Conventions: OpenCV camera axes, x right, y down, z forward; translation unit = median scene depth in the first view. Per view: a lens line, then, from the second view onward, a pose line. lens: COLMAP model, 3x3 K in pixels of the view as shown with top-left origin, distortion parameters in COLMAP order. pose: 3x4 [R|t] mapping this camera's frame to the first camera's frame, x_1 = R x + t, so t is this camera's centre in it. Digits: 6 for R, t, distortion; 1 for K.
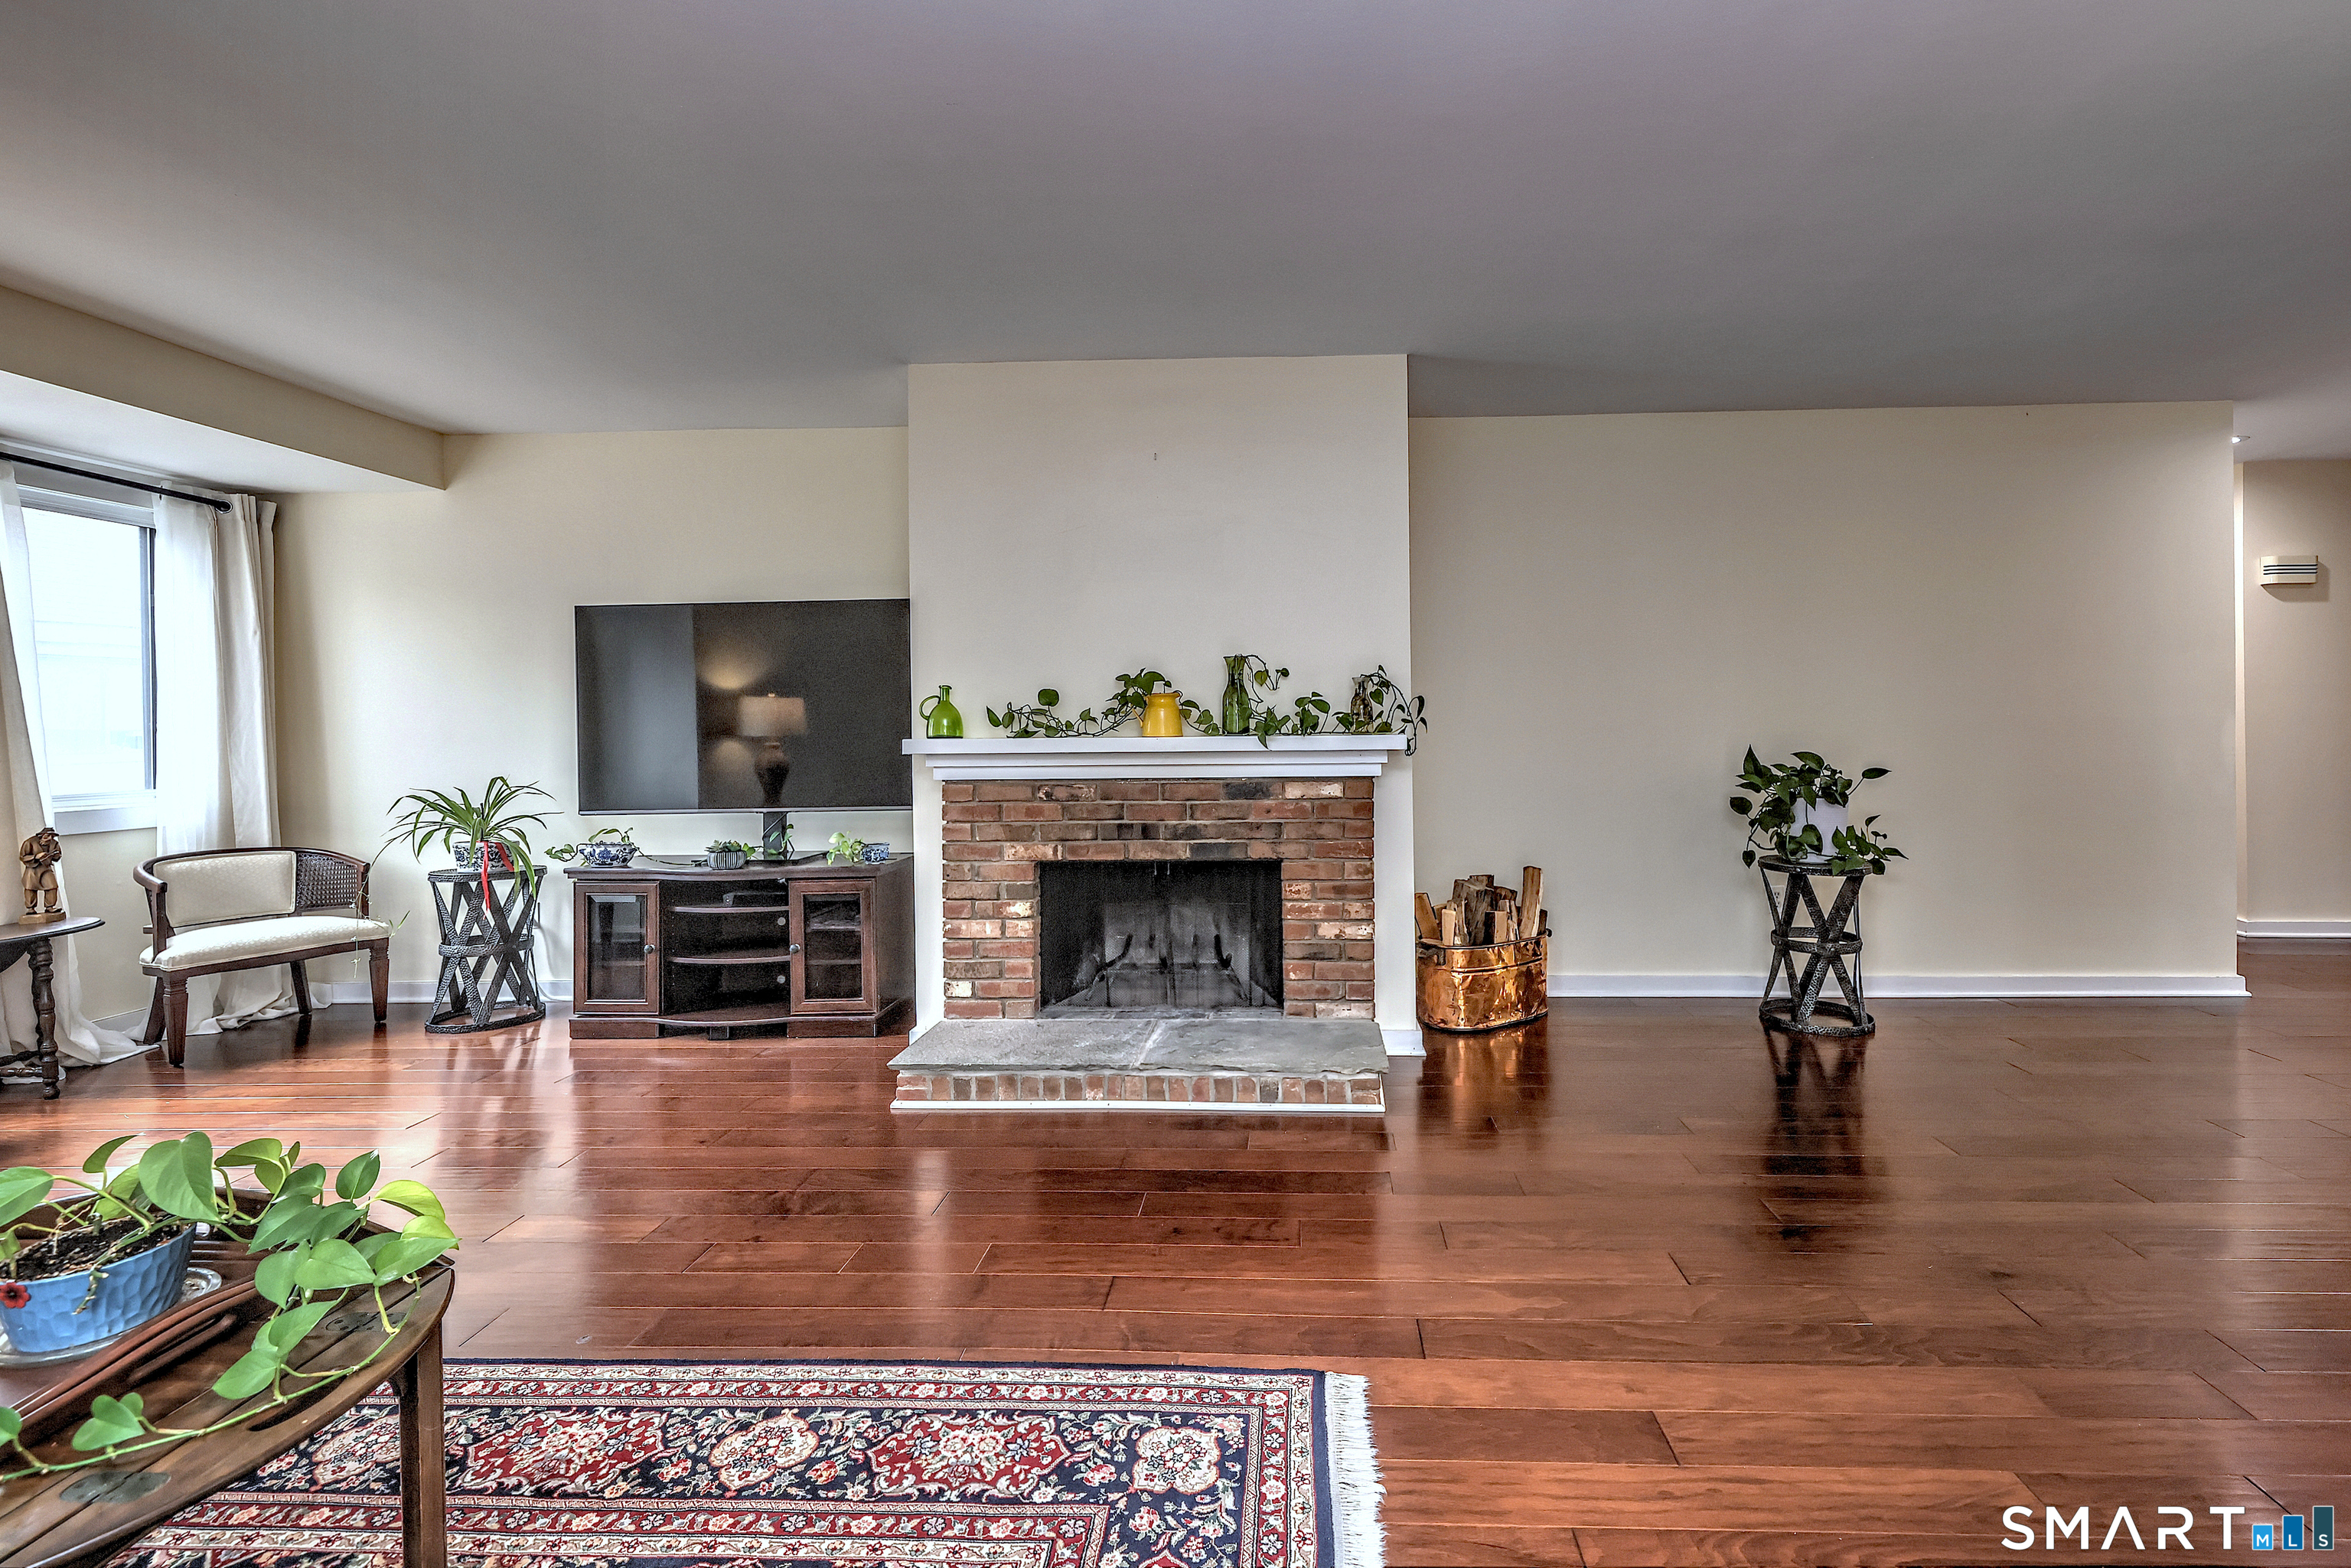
lens RADIAL K [[1004.9, 0, 1263.0], [0, 1004.9, 729.2], [0, 0, 1]] dist [0.015135, -0.008946]
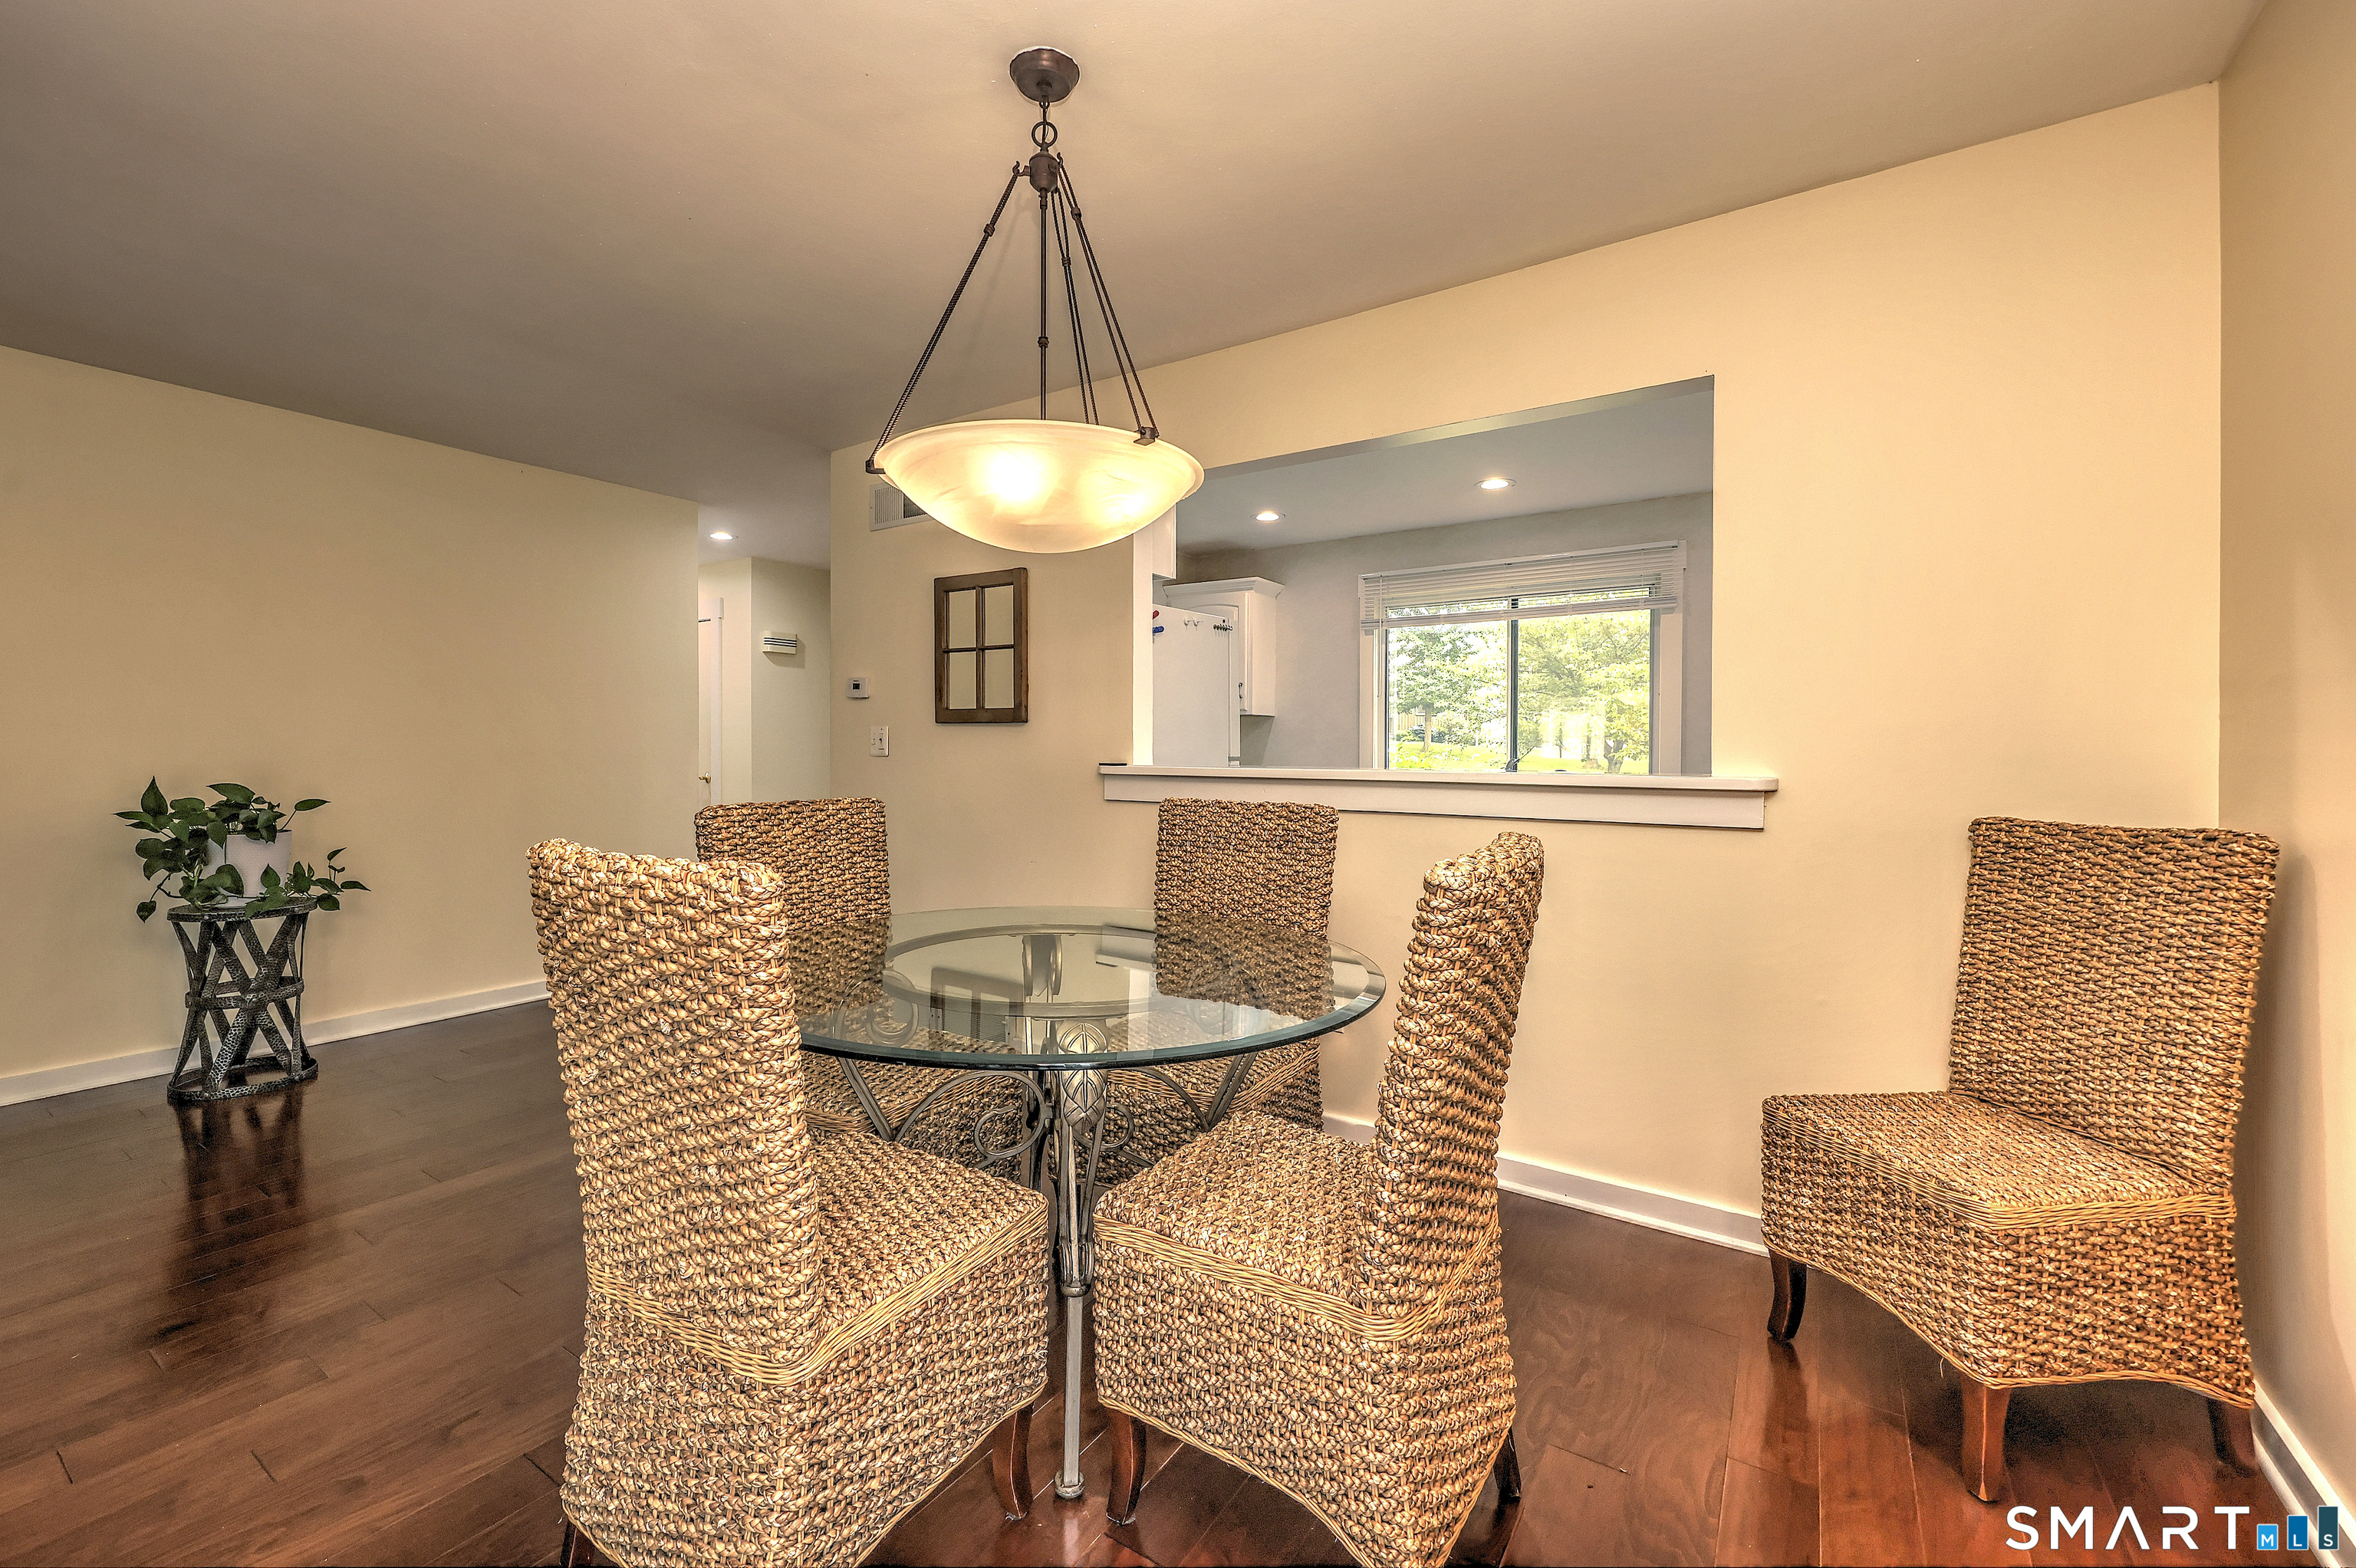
lens RADIAL K [[970.3, 0, 1140.7], [0, 970.3, 748.5], [0, 0, 1]] dist [0.012914, -0.000079]
pose [[0.541395, 0.013485, 0.840660, 0.268630], [-0.001759, 0.999887, -0.014905, 0.003703], [-0.840766, 0.006591, 0.541358, -0.159730]]
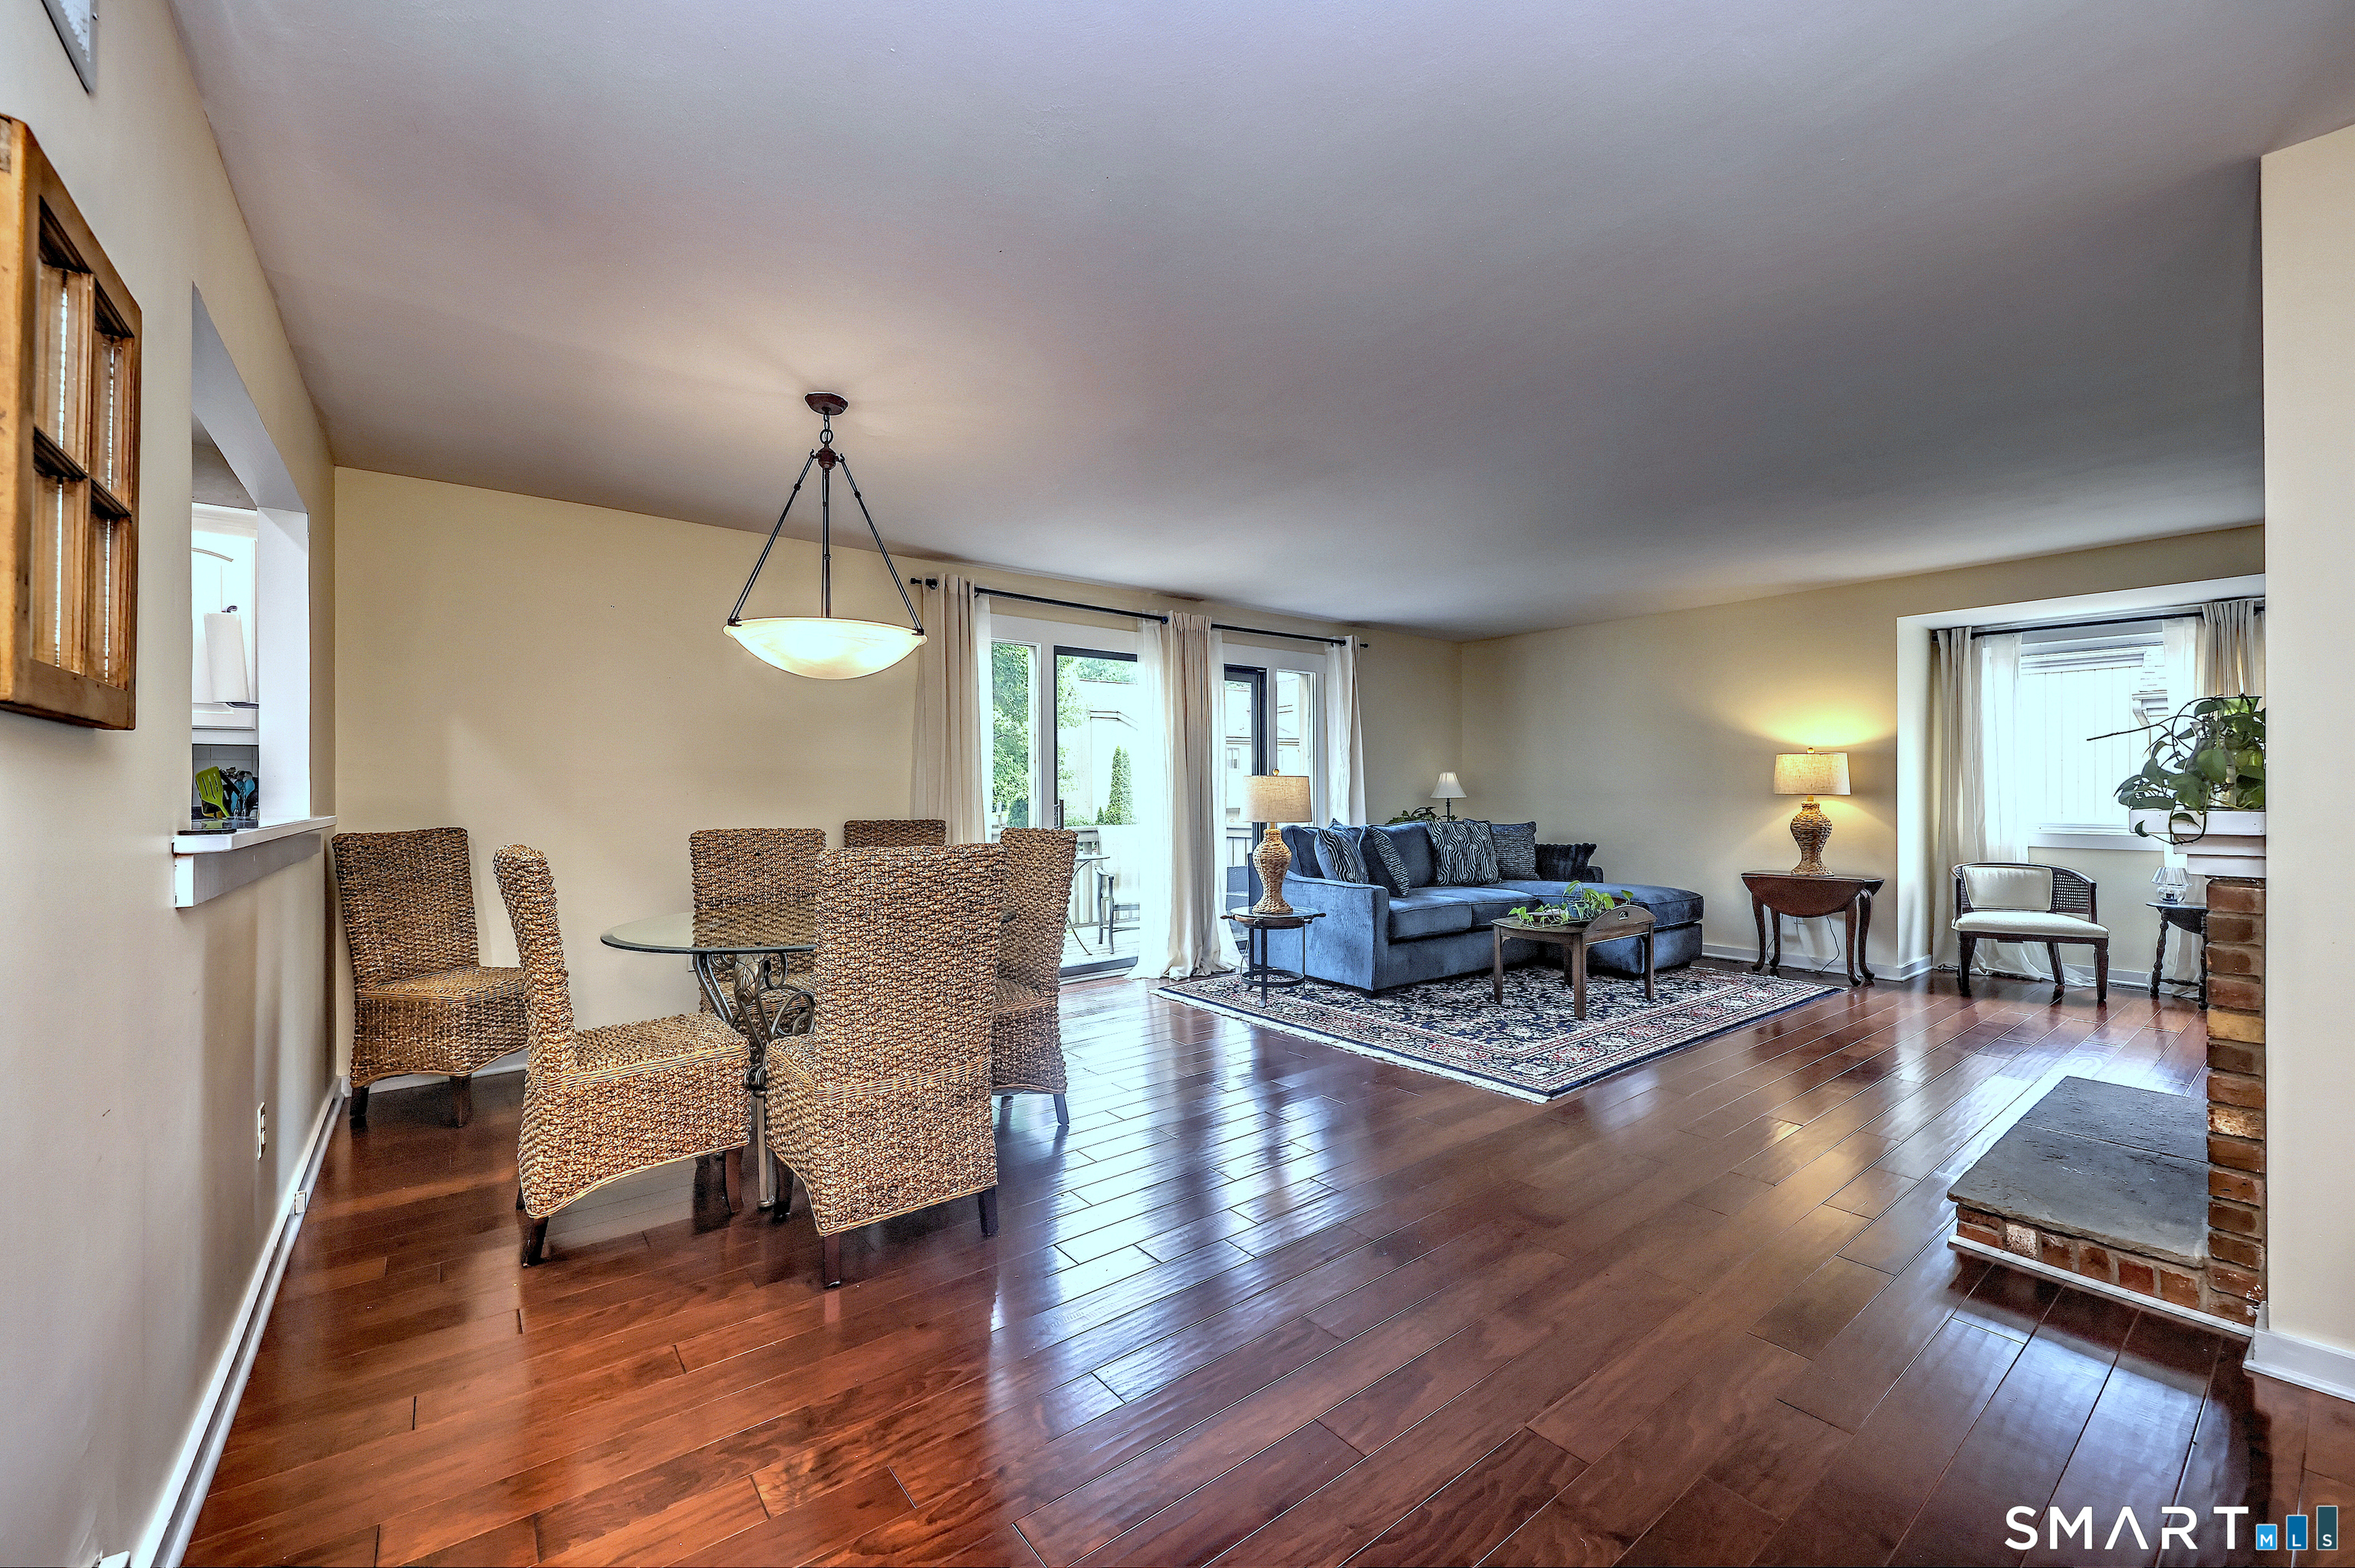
lens RADIAL K [[922.8, 0, 1169.2], [0, 922.8, 790.3], [0, 0, 1]] dist [0.012093, -0.005927]
pose [[-0.774191, 0.013001, -0.632819, 0.977129], [0.006262, 0.999897, 0.012882, -0.017968], [0.632921, 0.006011, -0.774193, 1.026179]]
